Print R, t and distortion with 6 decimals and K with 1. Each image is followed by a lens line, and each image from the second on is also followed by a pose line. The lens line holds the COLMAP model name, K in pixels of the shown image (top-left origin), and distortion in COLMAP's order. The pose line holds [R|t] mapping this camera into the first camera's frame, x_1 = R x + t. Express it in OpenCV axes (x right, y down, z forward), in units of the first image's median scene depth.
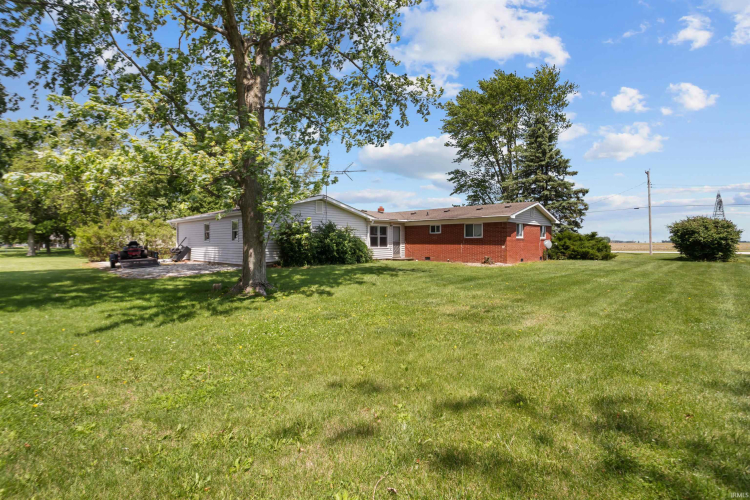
lens RADIAL K [[351.5, 0, 375.9], [0, 351.5, 242.6], [0, 0, 1]] dist [0.002731, 0.000485]
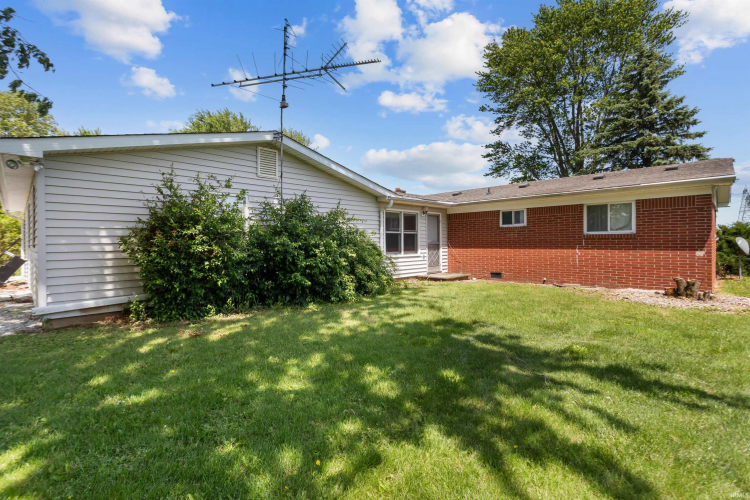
lens RADIAL K [[351.5, 0, 375.9], [0, 351.5, 242.6], [0, 0, 1]] dist [0.002731, 0.000485]
pose [[0.999931, -0.008150, -0.008419, -0.025481], [0.008123, 0.999962, -0.003209, -0.002216], [0.008445, 0.003140, 0.999959, 0.478948]]
